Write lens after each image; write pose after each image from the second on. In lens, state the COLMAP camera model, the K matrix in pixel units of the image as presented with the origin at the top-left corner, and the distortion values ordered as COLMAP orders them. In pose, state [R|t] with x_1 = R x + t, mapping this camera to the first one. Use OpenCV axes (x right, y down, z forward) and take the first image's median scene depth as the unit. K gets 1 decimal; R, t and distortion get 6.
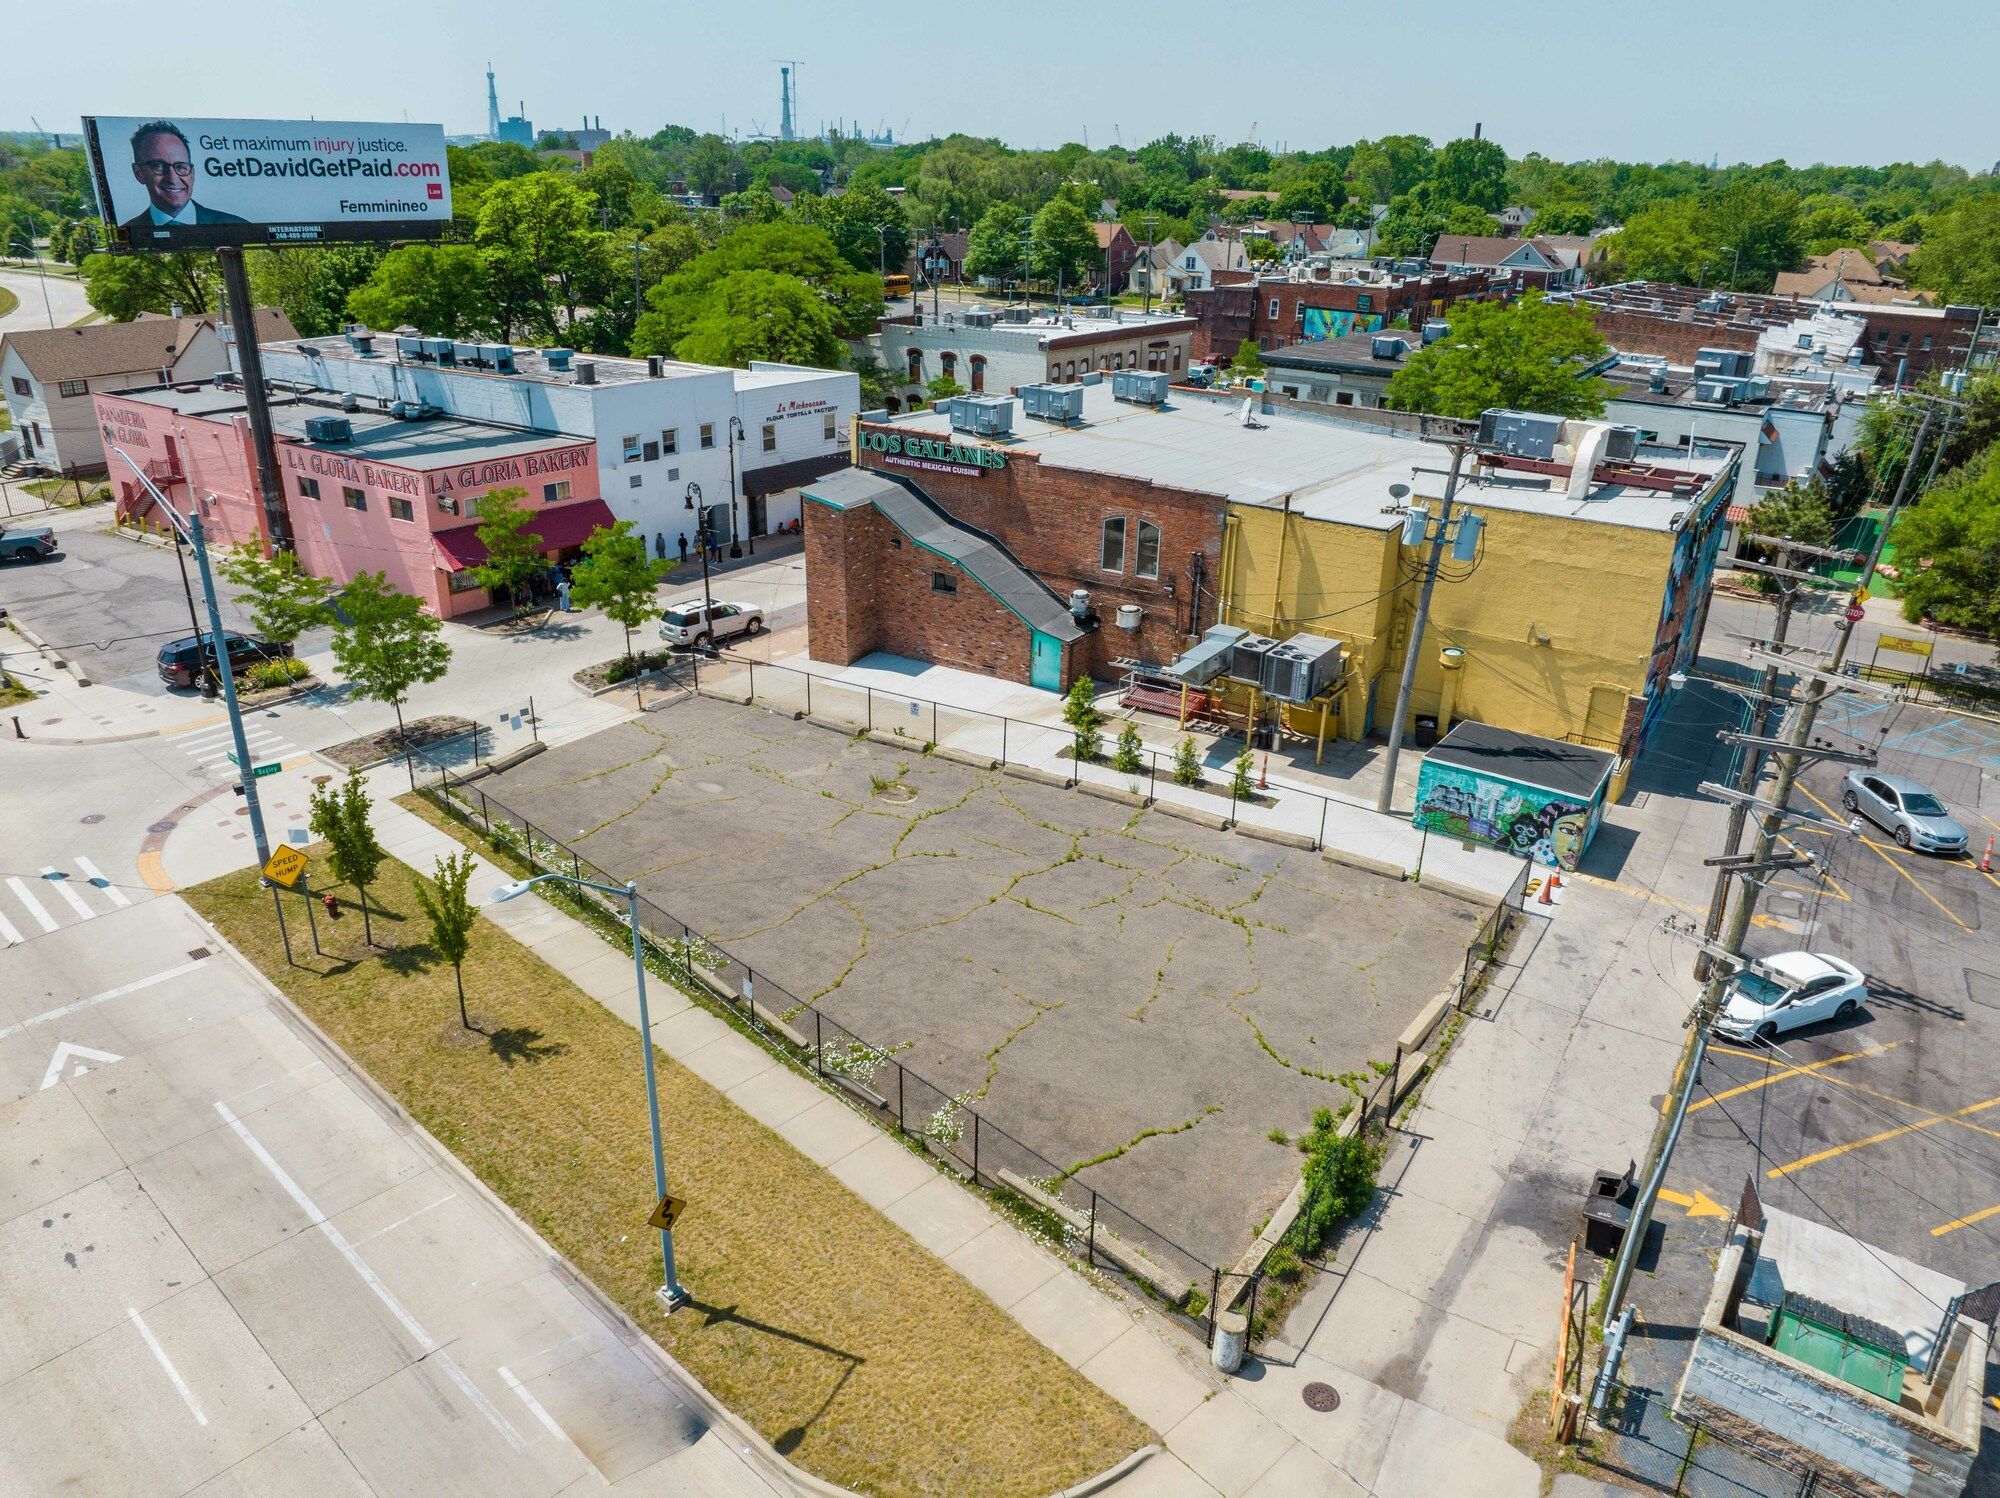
lens RADIAL K [[1409.6, 0, 1000.0], [0, 1409.6, 749.0], [0, 0, 1]] dist [-0.036803, 0.007648]
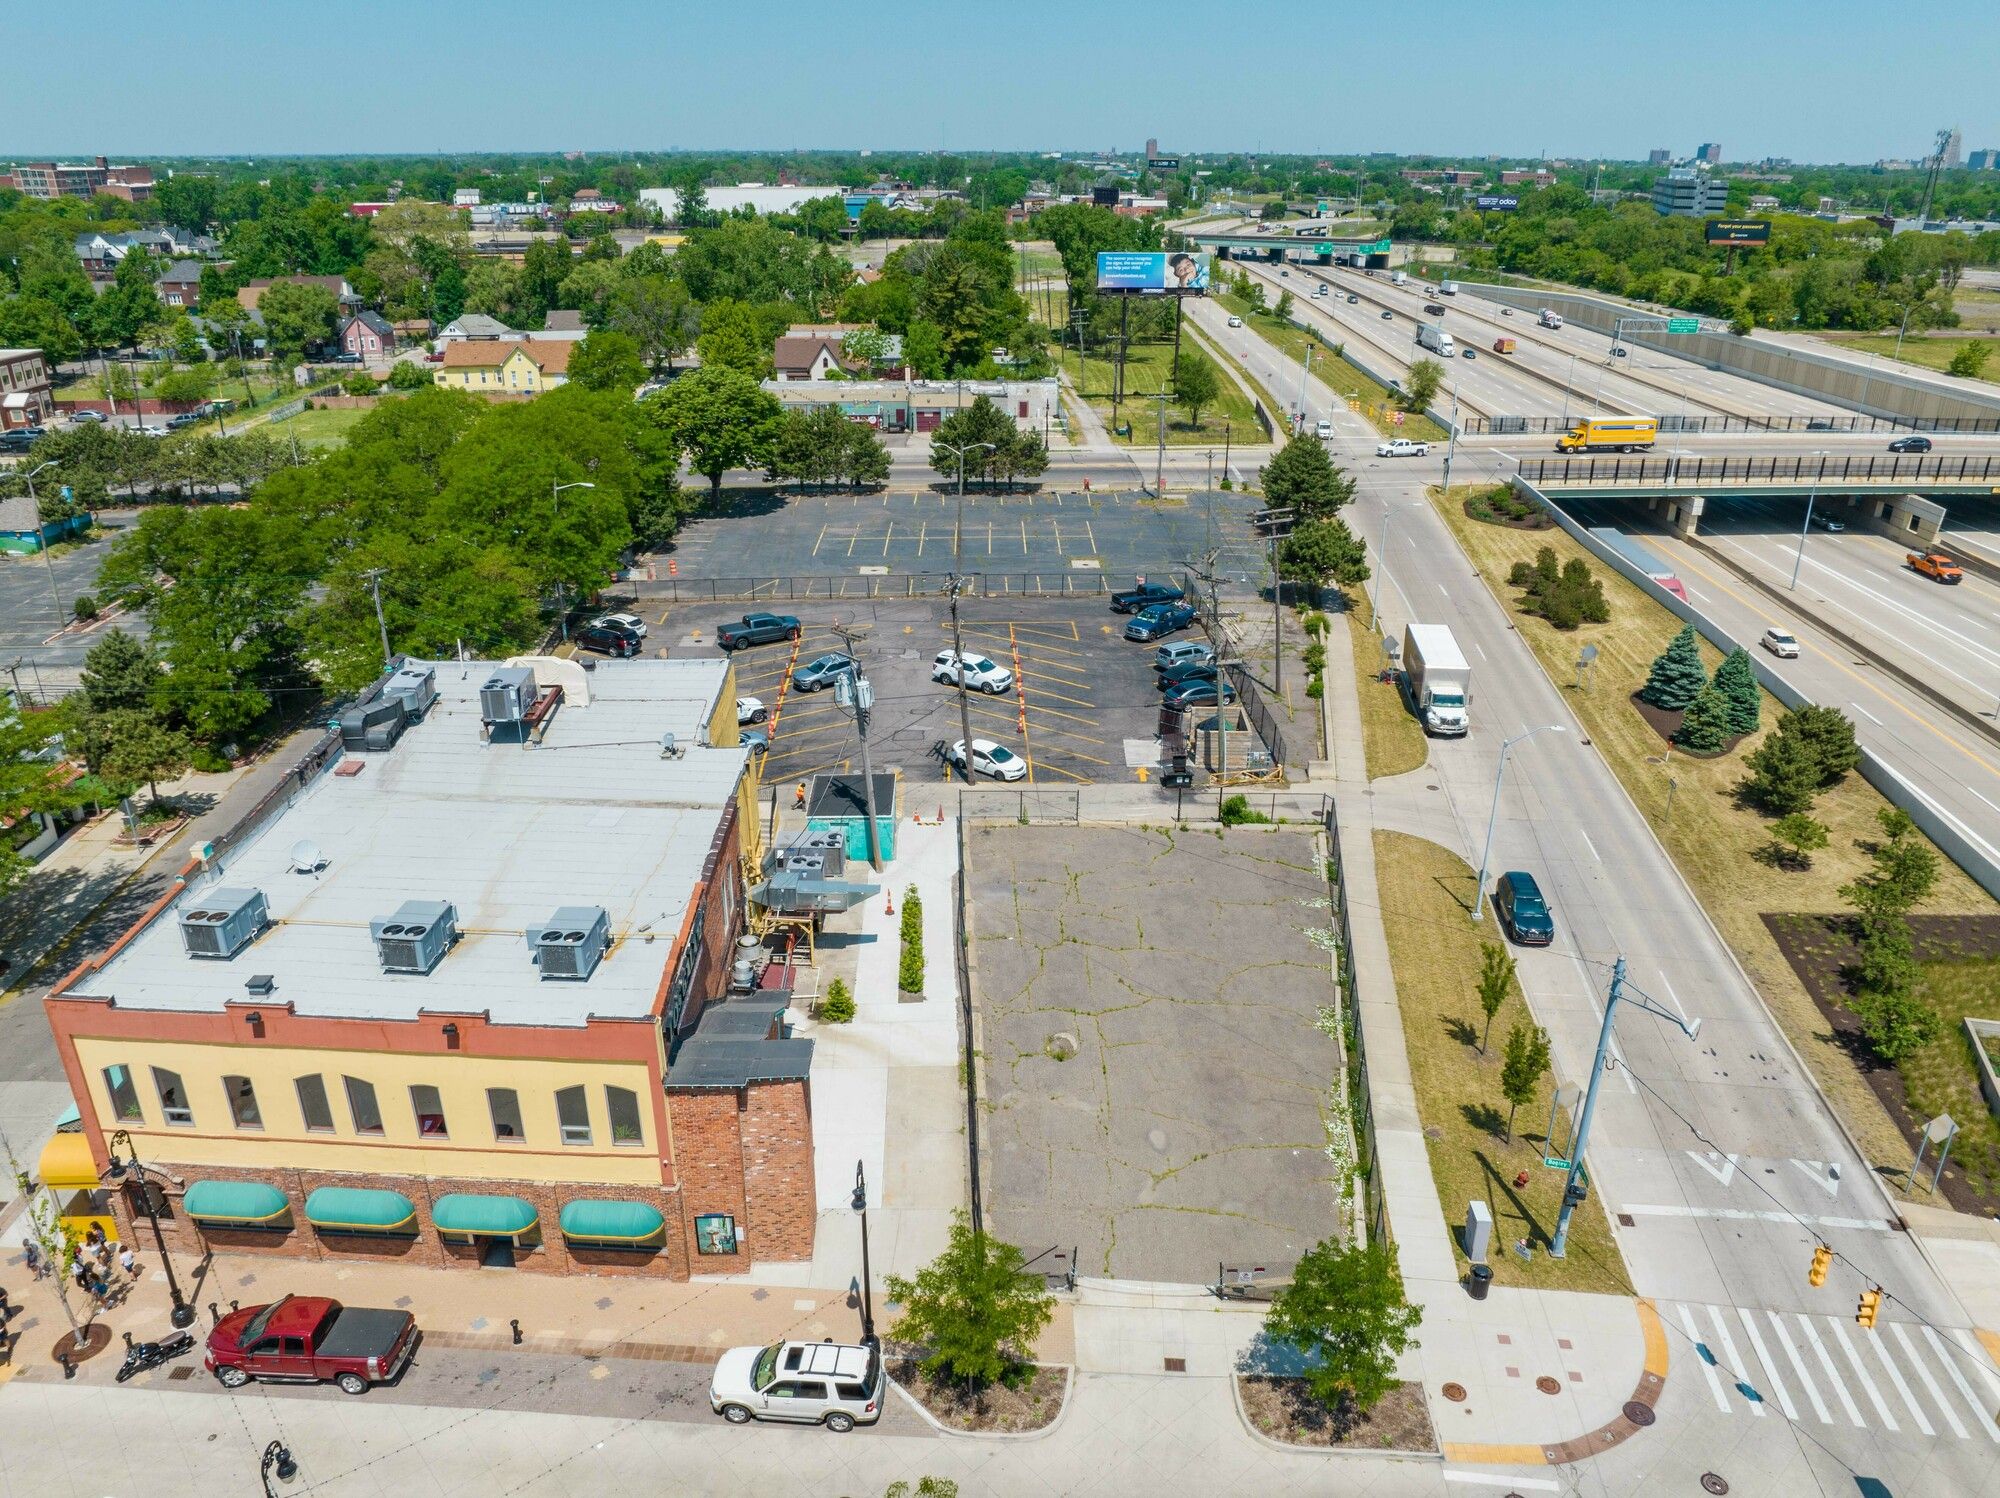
lens RADIAL K [[1409.6, 0, 1000.0], [0, 1409.6, 749.0], [0, 0, 1]] dist [-0.036803, 0.007648]
pose [[-0.581482, -0.340550, 0.738854, -0.757879], [0.307267, 0.748981, 0.587039, -0.789859], [-0.753304, 0.568377, -0.330879, 1.177562]]
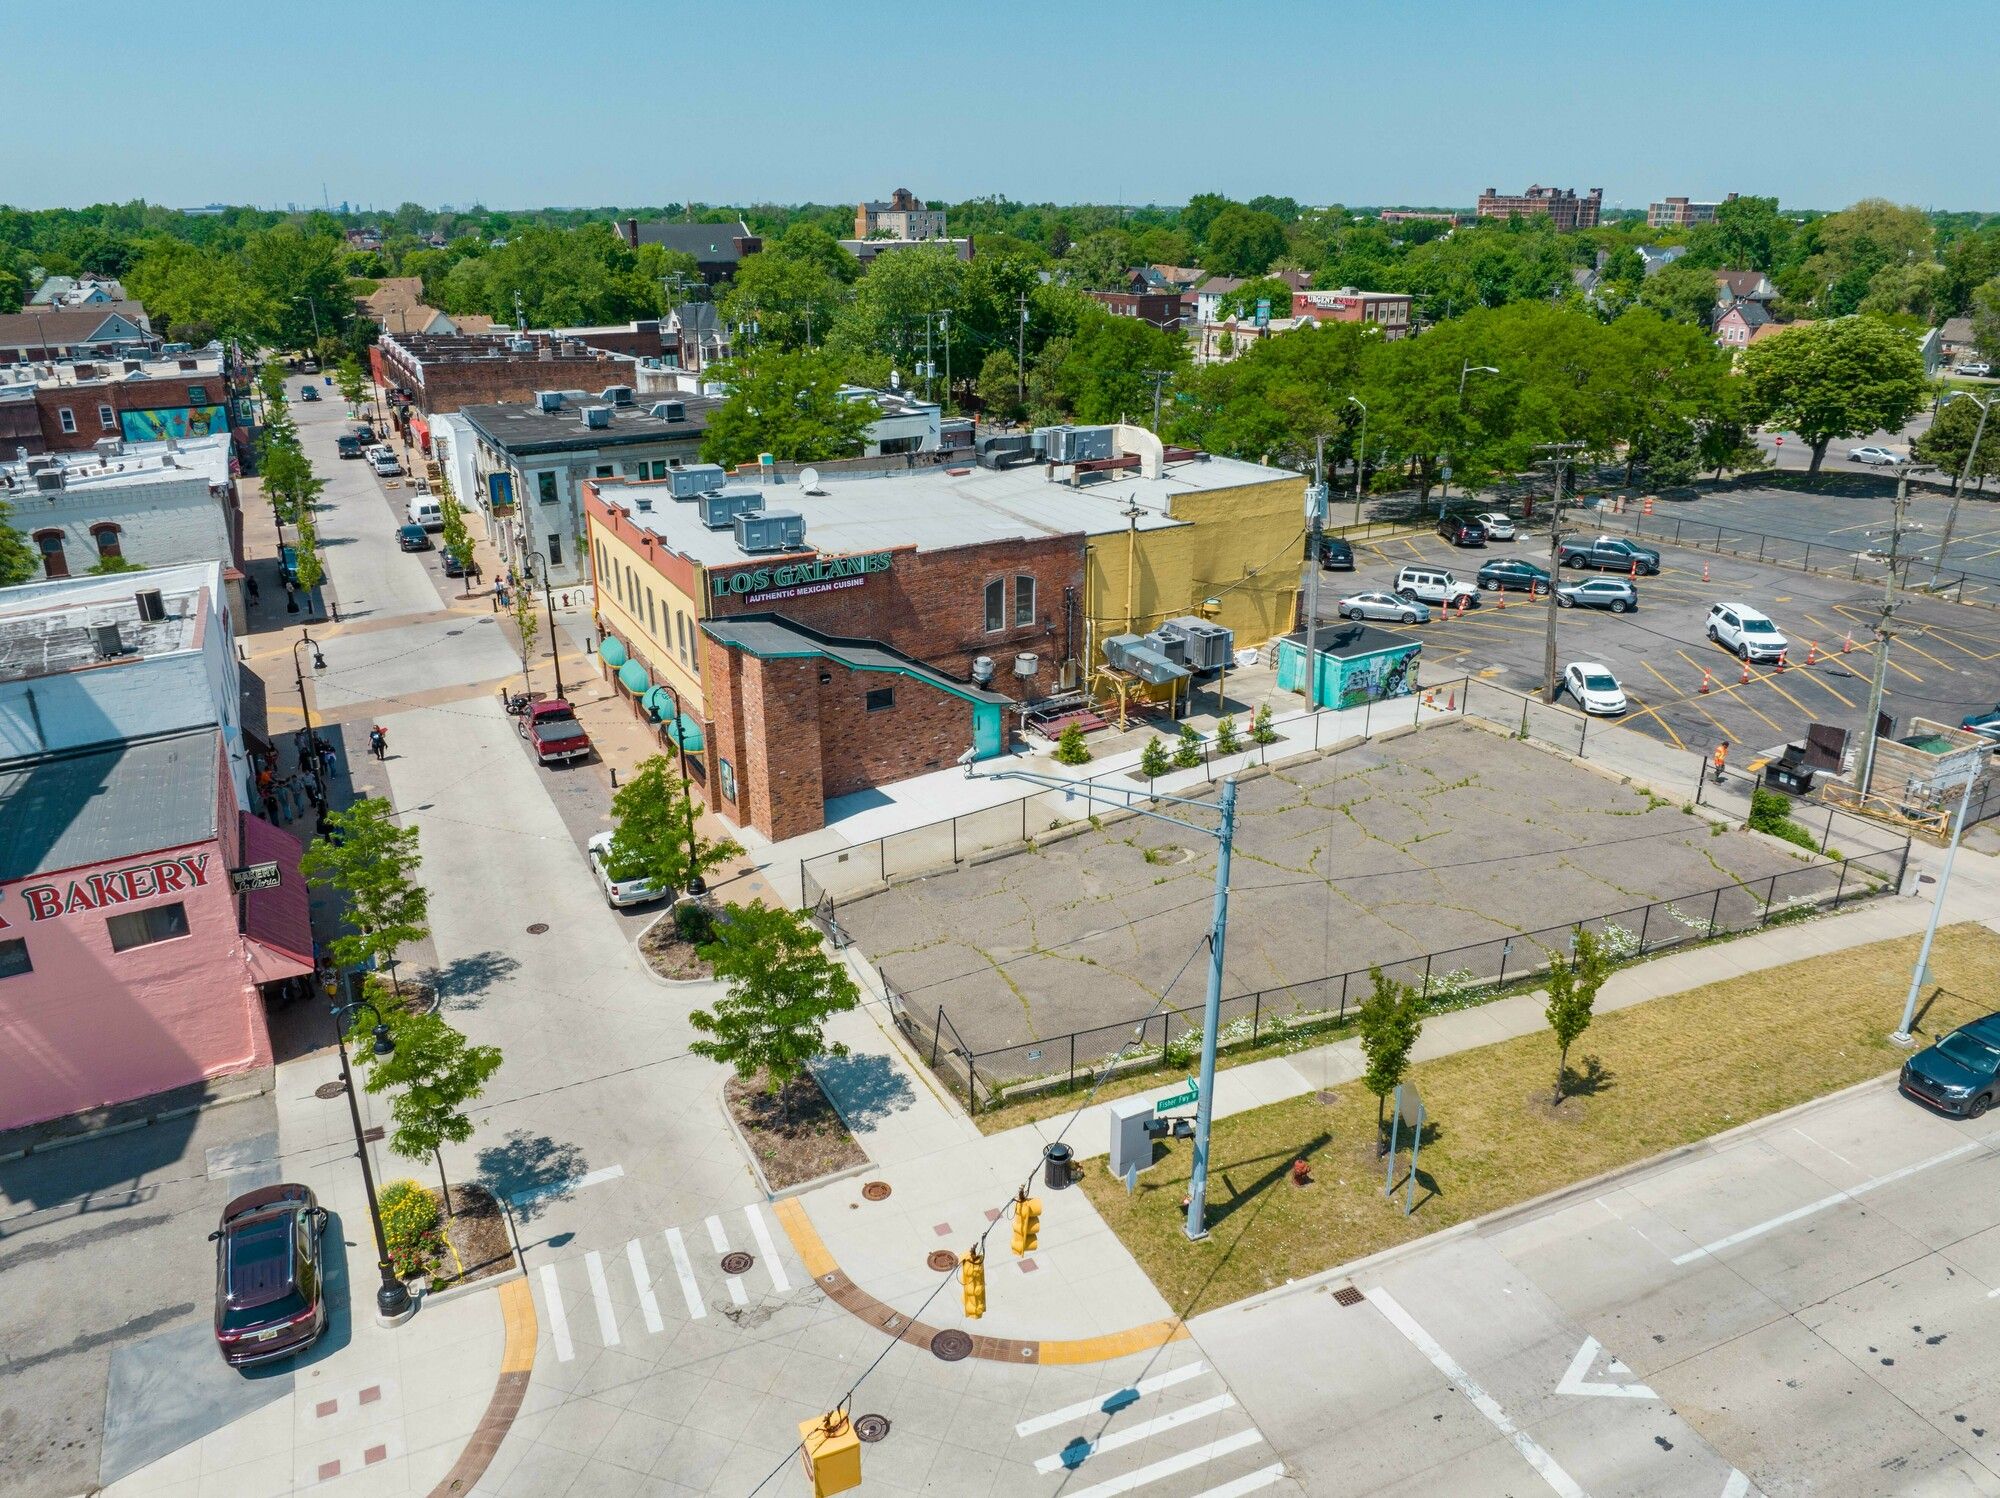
lens RADIAL K [[1409.6, 0, 1000.0], [0, 1409.6, 749.0], [0, 0, 1]] dist [-0.036803, 0.007648]
pose [[0.406385, -0.348646, 0.844569, -0.899707], [0.368973, 0.908238, 0.197389, -0.269343], [-0.835889, 0.231407, 0.497735, 0.515785]]
